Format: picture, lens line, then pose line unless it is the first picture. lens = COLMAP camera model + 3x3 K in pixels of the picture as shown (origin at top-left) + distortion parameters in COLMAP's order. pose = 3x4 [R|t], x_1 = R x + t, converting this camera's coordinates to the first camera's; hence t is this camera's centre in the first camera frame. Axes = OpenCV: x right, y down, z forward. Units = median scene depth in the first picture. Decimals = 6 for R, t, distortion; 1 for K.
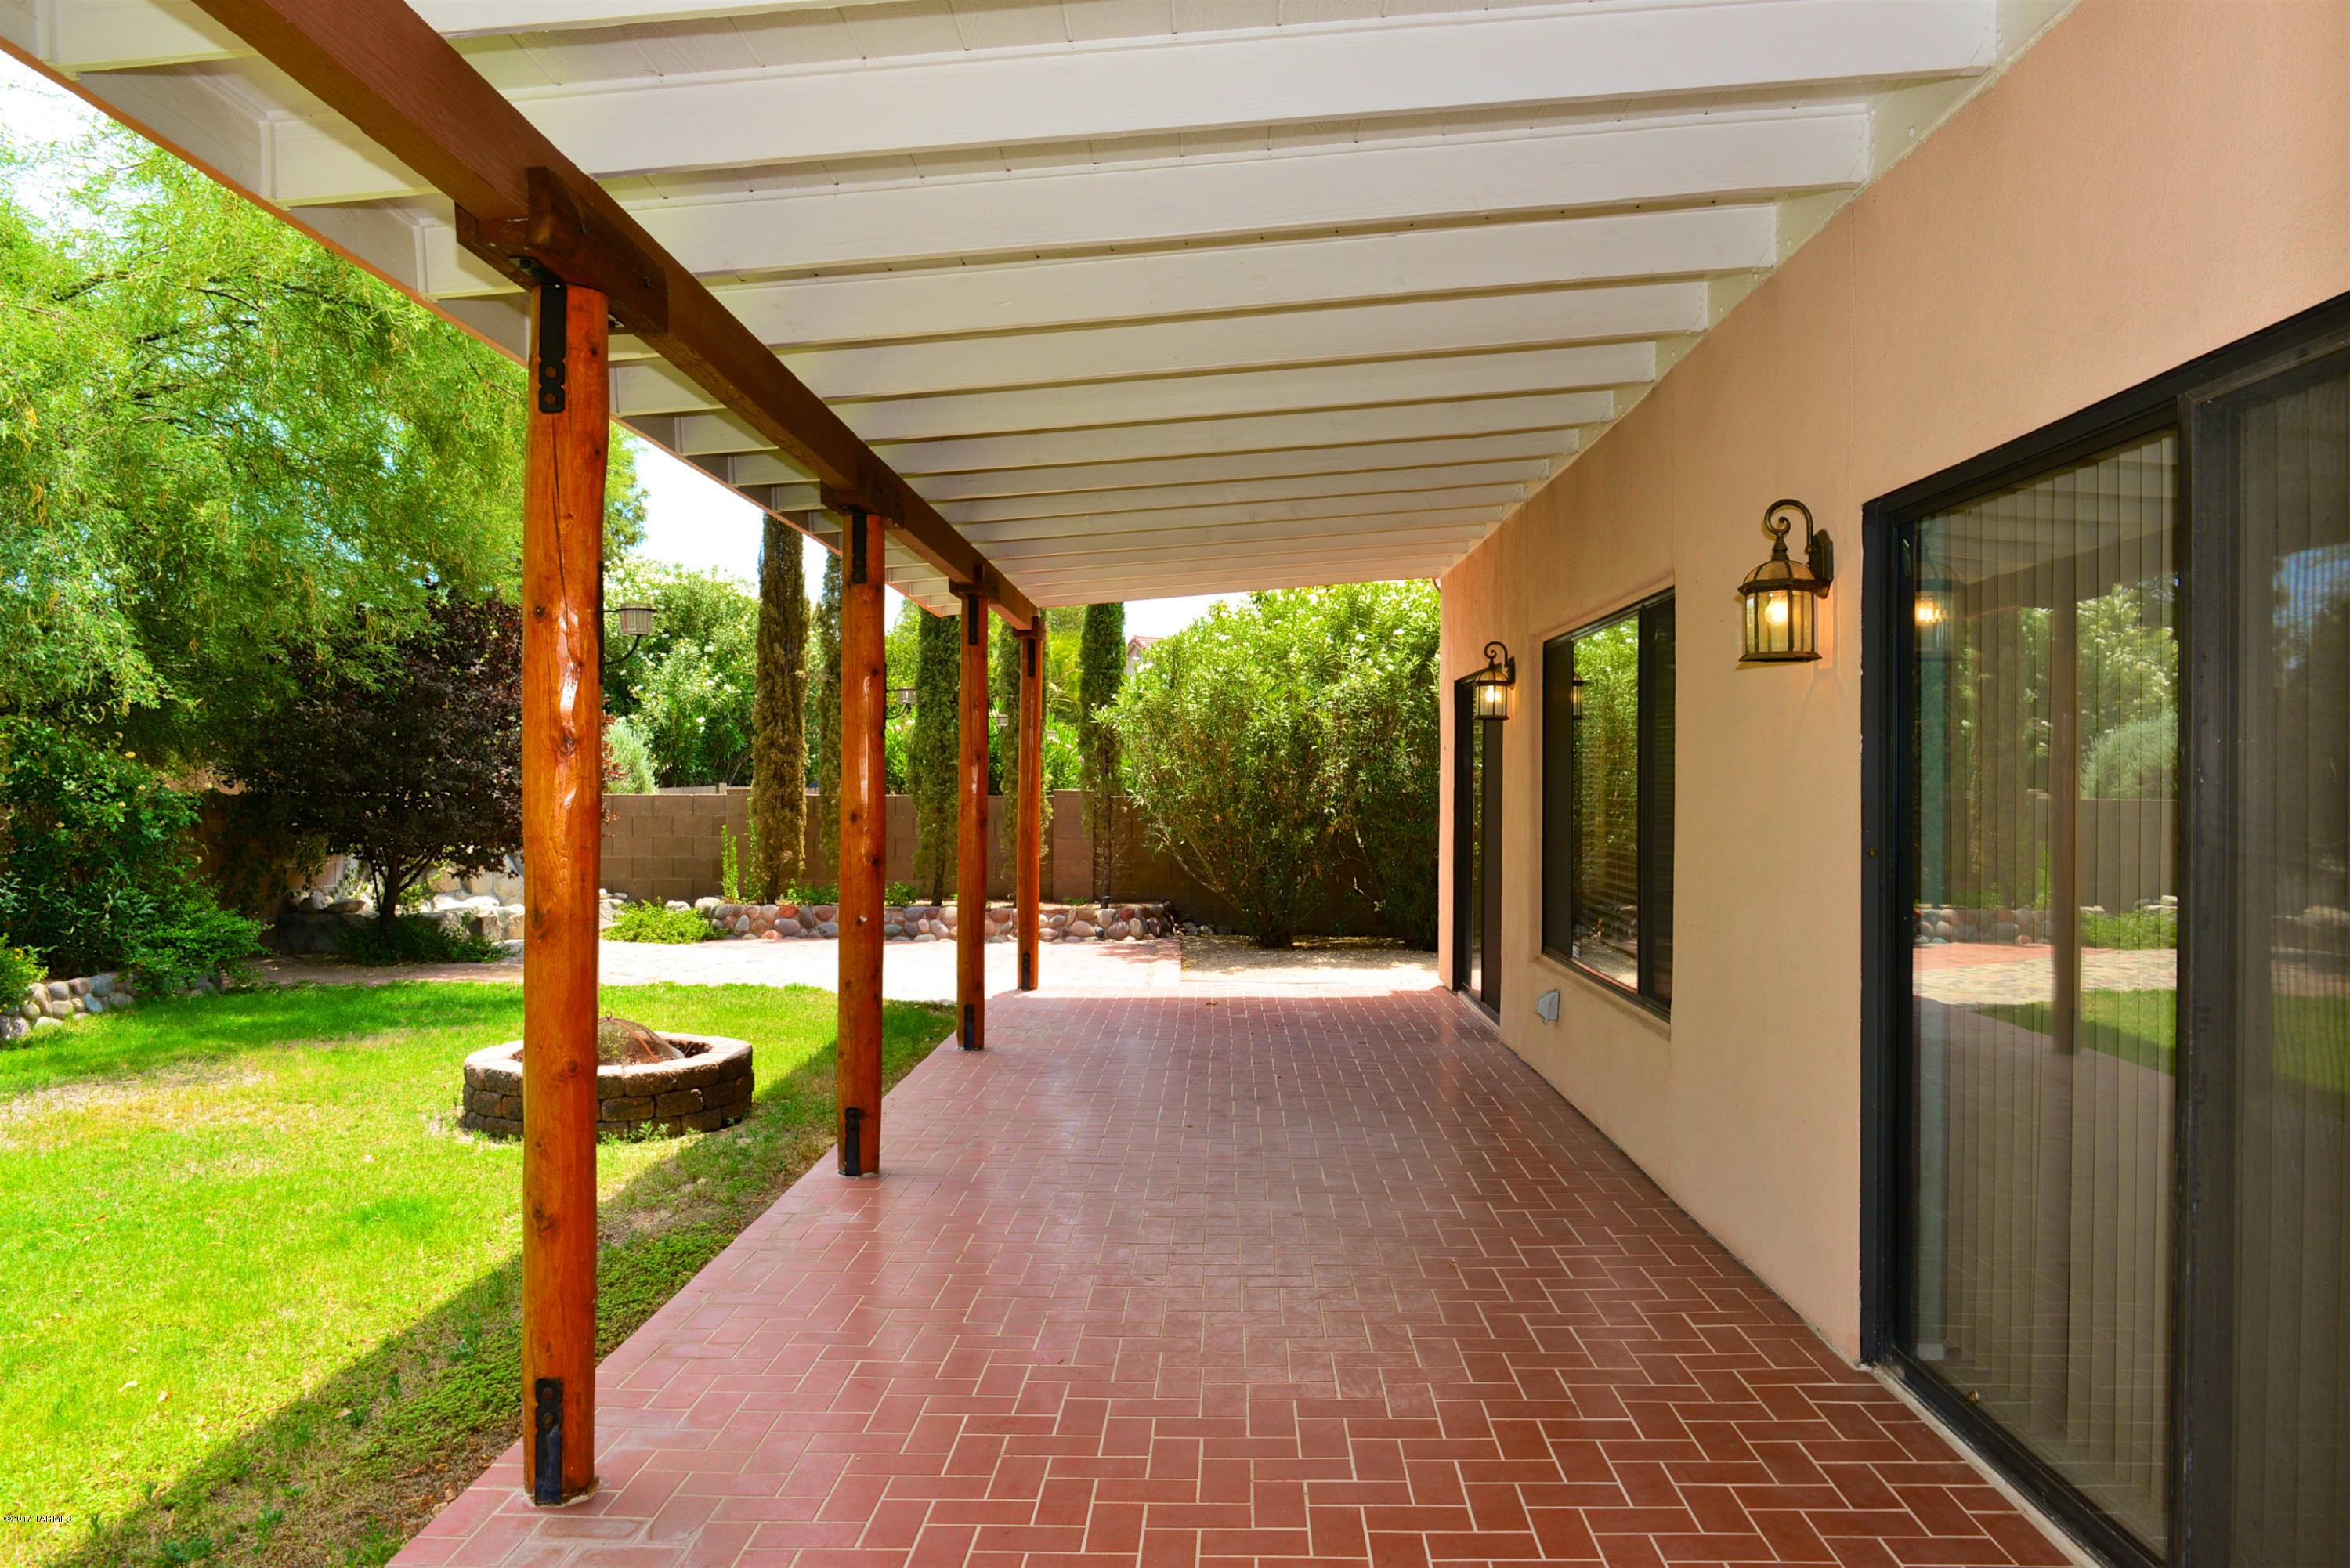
lens RADIAL K [[1607.9, 0, 1174.6], [0, 1607.9, 781.2], [0, 0, 1]] dist [-0.009609, -0.004983]
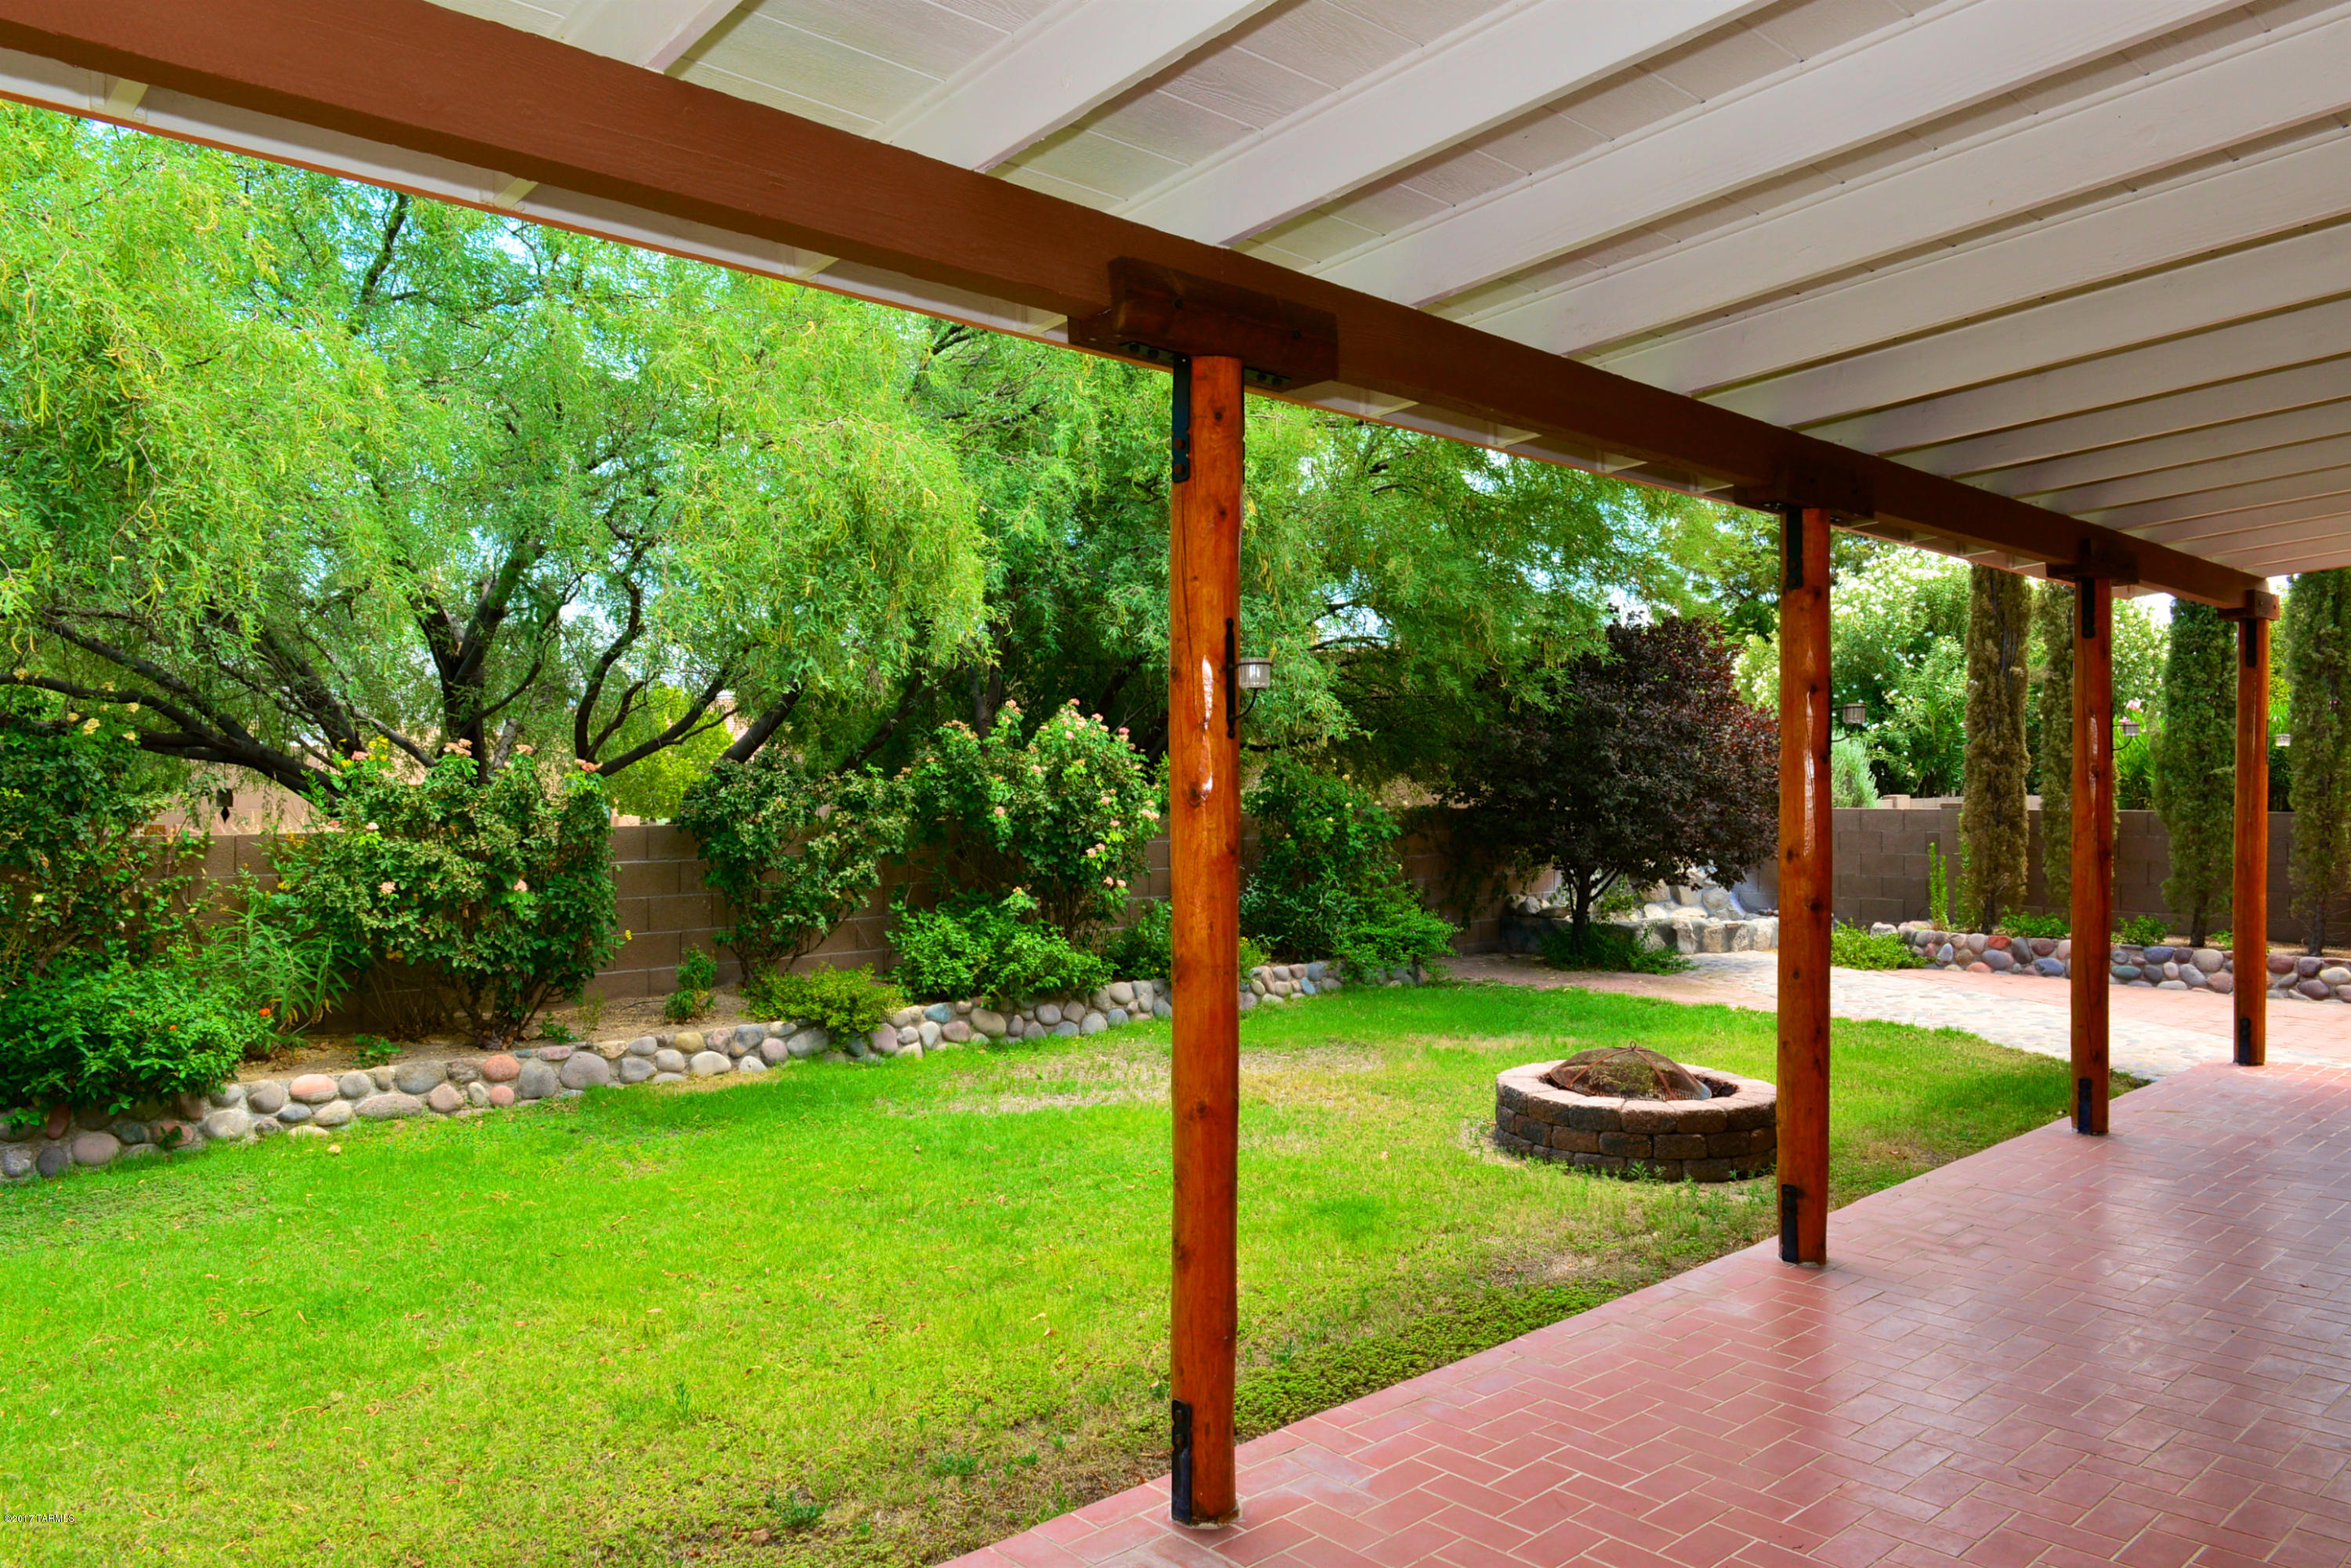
lens RADIAL K [[1608.6, 0, 1158.7], [0, 1608.6, 782.7], [0, 0, 1]] dist [-0.009609, -0.004983]
pose [[0.691878, -0.007108, -0.721979, 0.102646], [0.006244, 0.999973, -0.003862, -0.008216], [0.721987, -0.001836, 0.691904, 0.074300]]
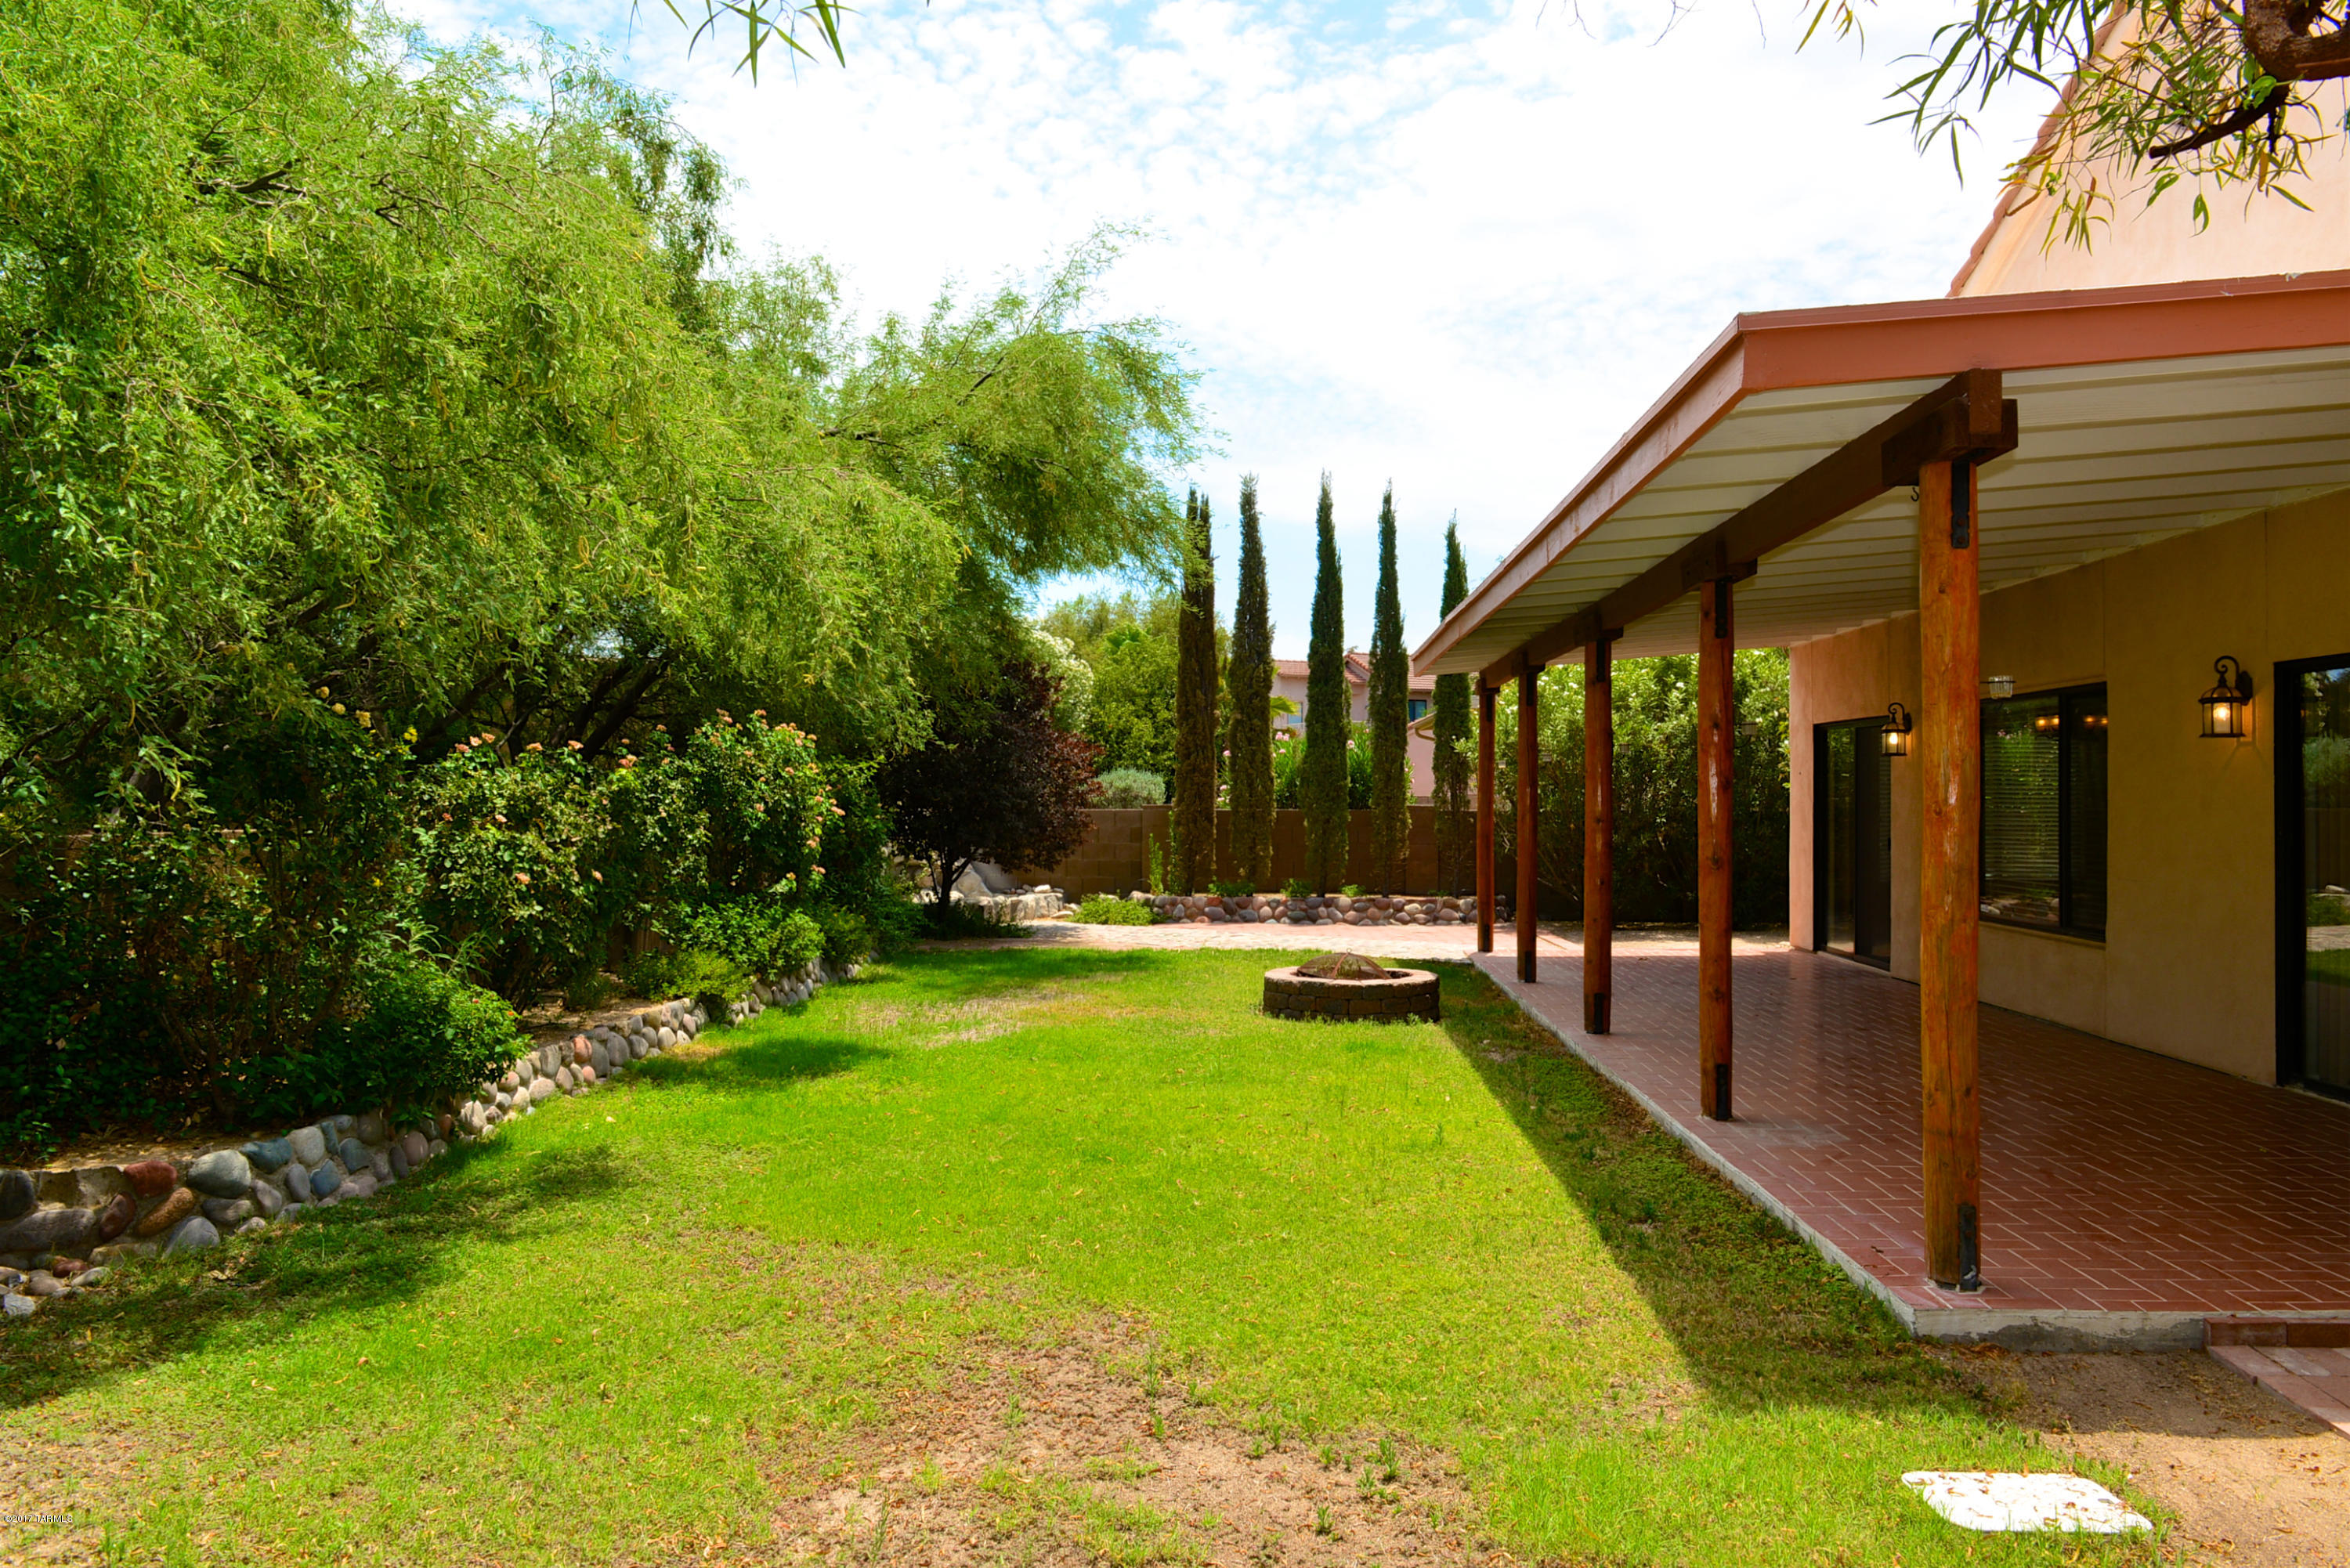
lens RADIAL K [[1607.9, 0, 1167.3], [0, 1607.9, 786.3], [0, 0, 1]] dist [-0.009609, -0.004983]
pose [[0.999159, -0.004484, -0.040763, -0.299609], [0.004215, 0.999969, -0.006677, -0.002294], [0.040791, 0.006500, 0.999147, -0.364229]]
